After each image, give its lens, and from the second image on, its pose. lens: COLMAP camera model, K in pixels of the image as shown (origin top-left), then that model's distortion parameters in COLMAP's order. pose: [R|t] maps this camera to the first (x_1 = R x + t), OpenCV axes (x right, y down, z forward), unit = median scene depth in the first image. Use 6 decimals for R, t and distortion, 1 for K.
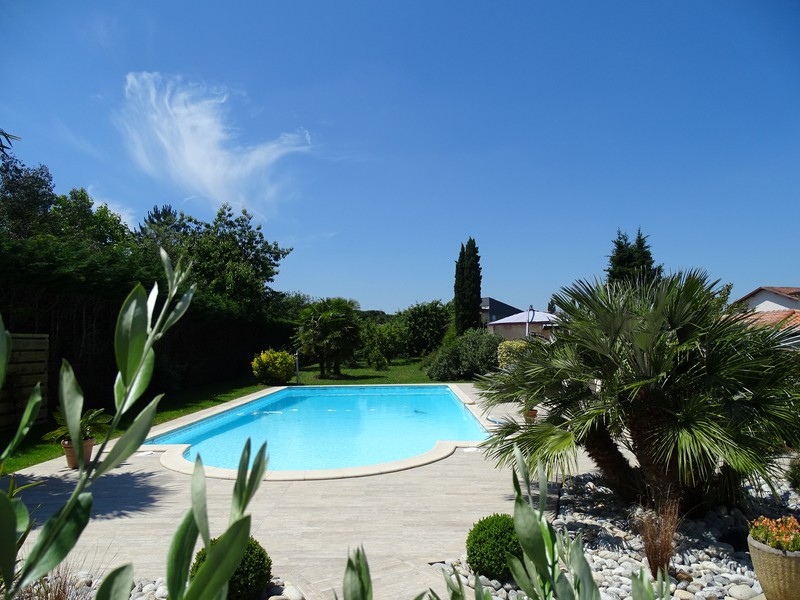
lens RADIAL K [[563.4, 0, 402.8], [0, 563.4, 302.3], [0, 0, 1]] dist [-0.017974, 0.017662]
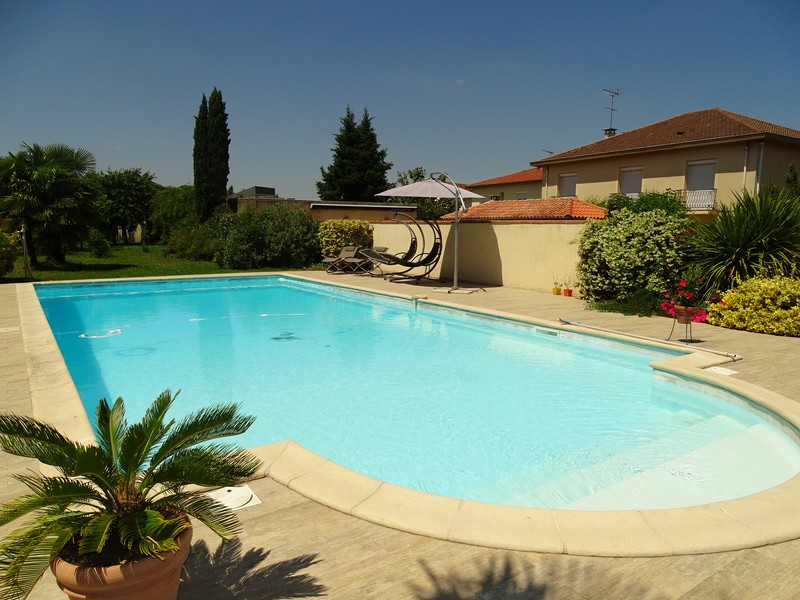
lens RADIAL K [[563.4, 0, 398.6], [0, 563.4, 299.2], [0, 0, 1]] dist [-0.017974, 0.017662]
pose [[0.823353, -0.050773, 0.565254, -0.128144], [-0.061606, 0.982109, 0.177951, 0.019778], [-0.564176, -0.181339, 0.805494, 0.166358]]
